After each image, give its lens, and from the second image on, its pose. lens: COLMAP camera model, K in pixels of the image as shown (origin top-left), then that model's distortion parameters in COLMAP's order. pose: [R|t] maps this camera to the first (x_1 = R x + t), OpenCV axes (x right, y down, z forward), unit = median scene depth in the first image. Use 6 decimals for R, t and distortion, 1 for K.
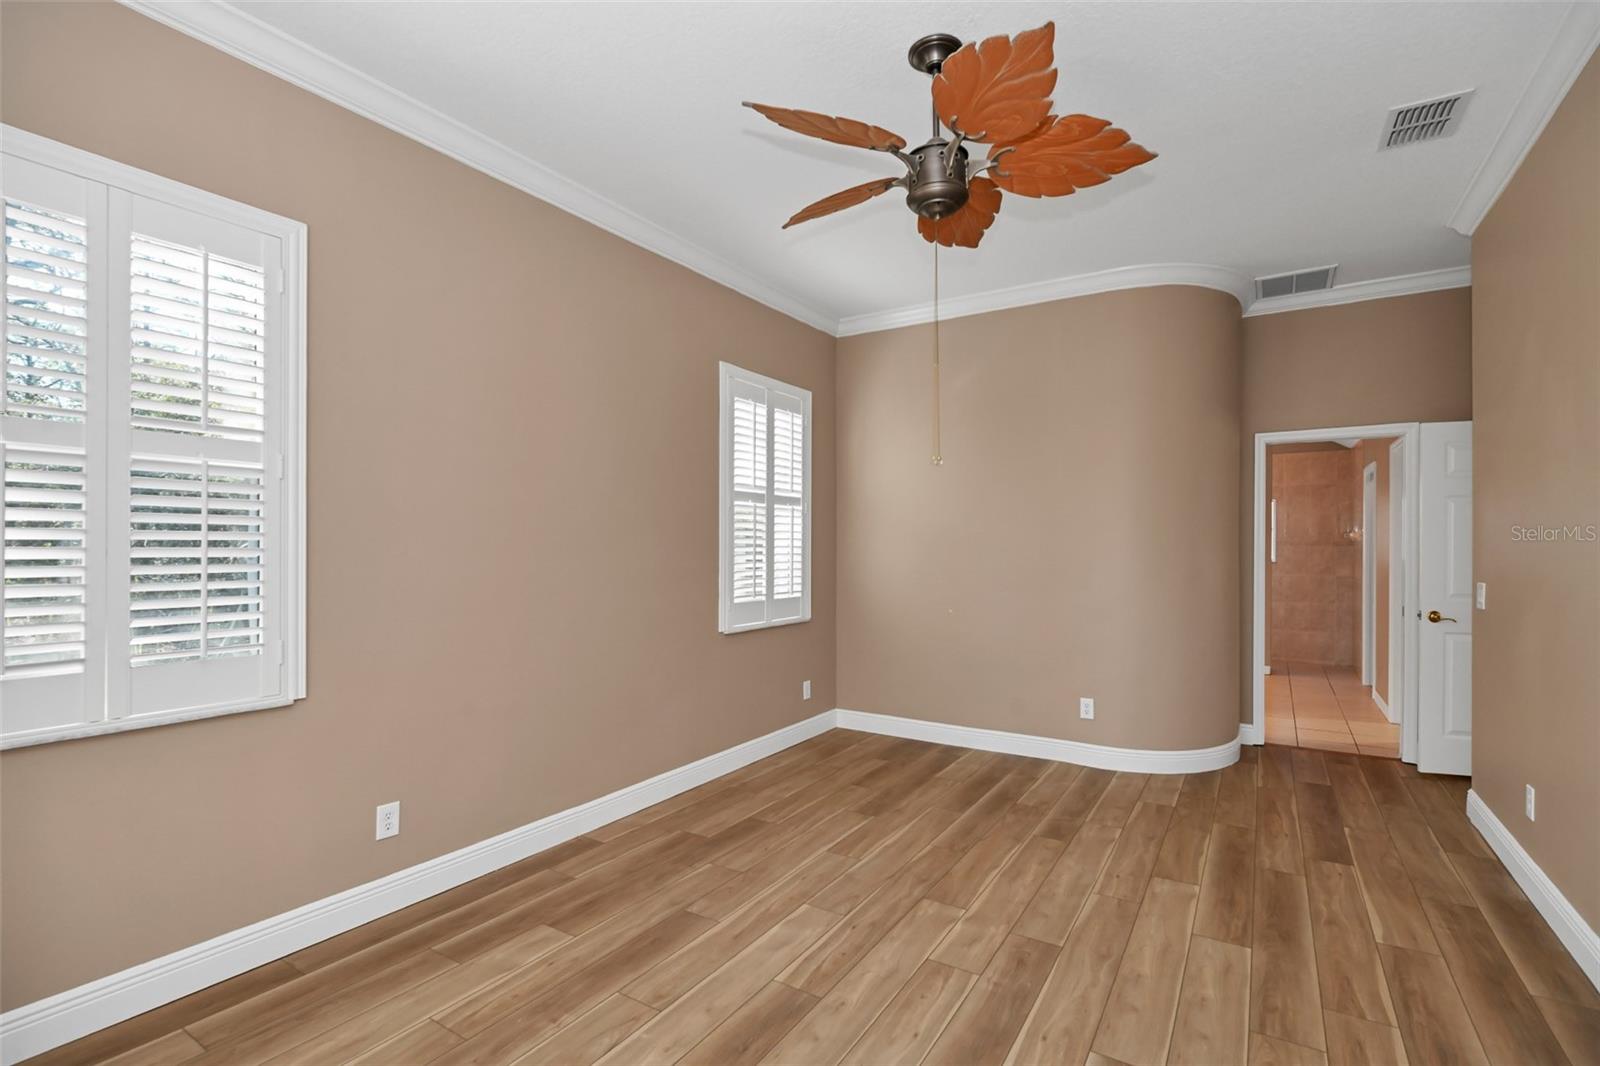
lens RADIAL K [[725.2, 0, 808.5], [0, 725.2, 537.8], [0, 0, 1]] dist [-0.018065, 0.000339]
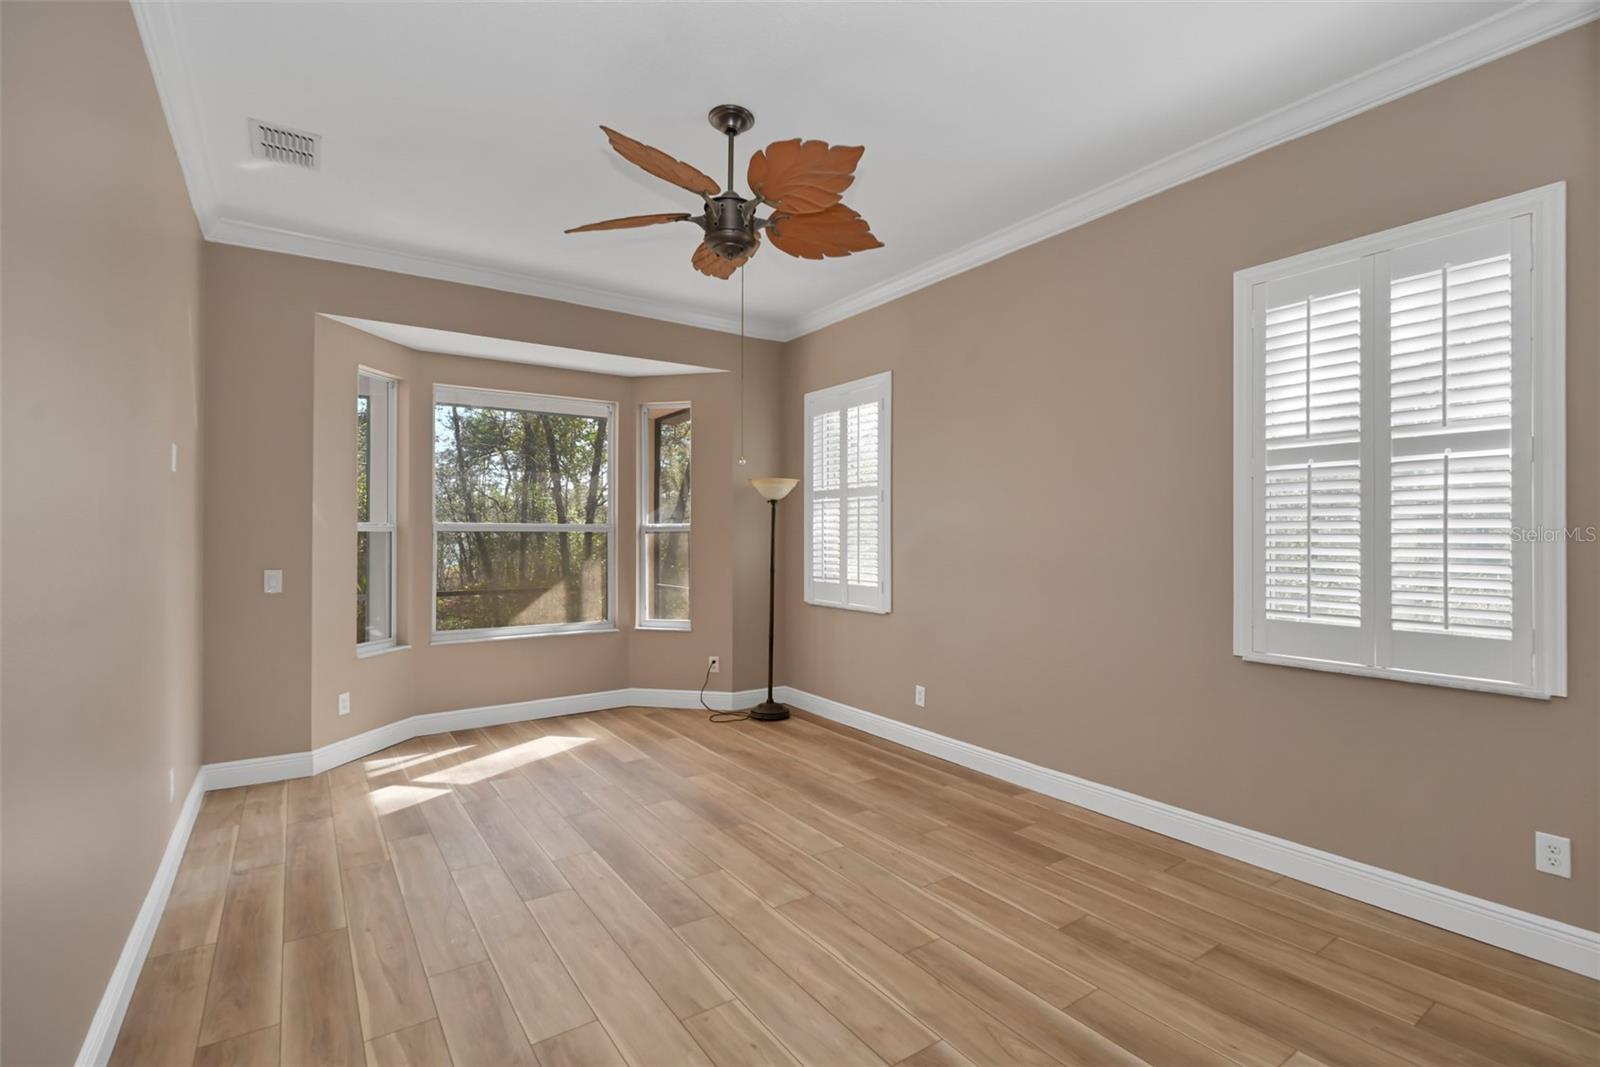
lens RADIAL K [[725.2, 0, 808.5], [0, 725.2, 538.3], [0, 0, 1]] dist [-0.018065, 0.000339]
pose [[-0.376476, 0.003810, -0.926419, 0.982771], [0.008002, 0.999968, 0.000861, 0.017634], [0.926392, -0.007089, -0.376494, 1.264241]]
